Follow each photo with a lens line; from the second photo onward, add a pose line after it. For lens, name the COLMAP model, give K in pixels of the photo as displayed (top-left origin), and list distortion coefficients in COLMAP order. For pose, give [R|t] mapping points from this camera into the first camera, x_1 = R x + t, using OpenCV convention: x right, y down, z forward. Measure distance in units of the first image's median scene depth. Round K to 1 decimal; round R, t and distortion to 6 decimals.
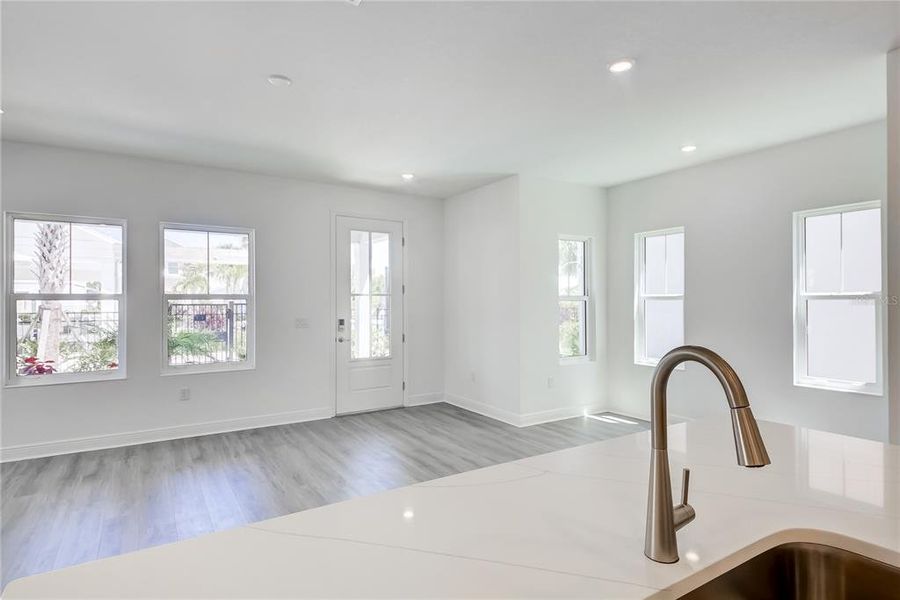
lens RADIAL K [[476.2, 0, 450.1], [0, 476.2, 297.6], [0, 0, 1]] dist [0.041057, -0.000033]
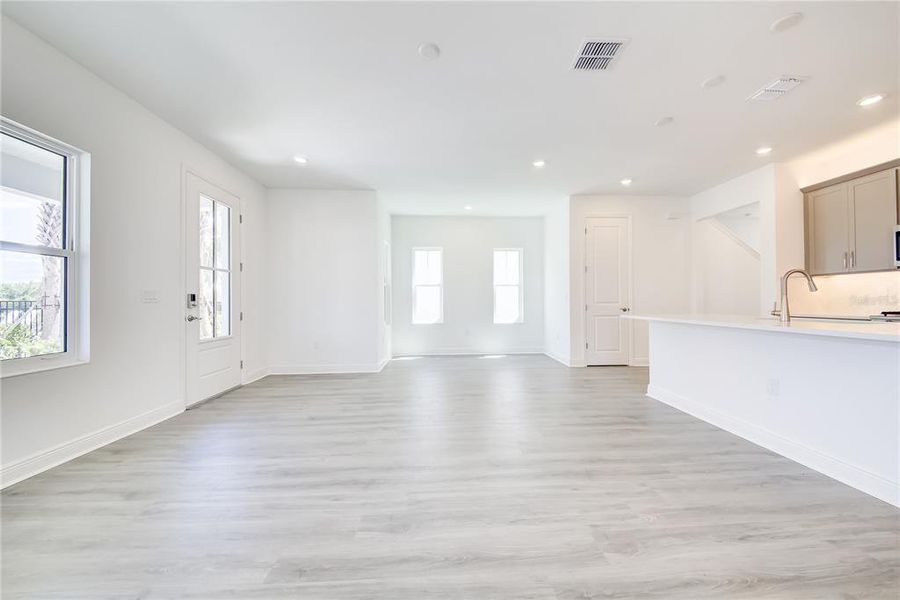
lens RADIAL K [[318.1, 0, 454.7], [0, 318.1, 300.1], [0, 0, 1]] dist [0.000892, -0.000124]
pose [[0.493680, 0.005702, 0.869625, -0.536330], [-0.004960, 0.999981, -0.003741, 0.060628], [-0.869629, -0.002466, 0.493699, 0.340512]]
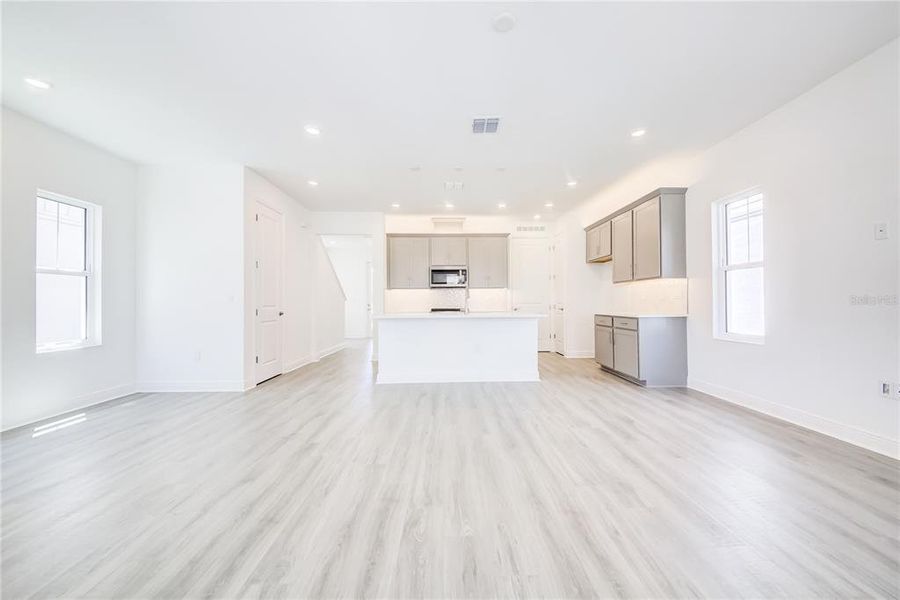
lens RADIAL K [[337.9, 0, 451.0], [0, 337.9, 302.9], [0, 0, 1]] dist [-0.001226, -0.000099]
pose [[-0.860644, 0.009793, 0.509114, -0.334345], [0.005665, 0.999937, -0.009658, 0.064344], [-0.509176, -0.005428, -0.860645, 0.953461]]
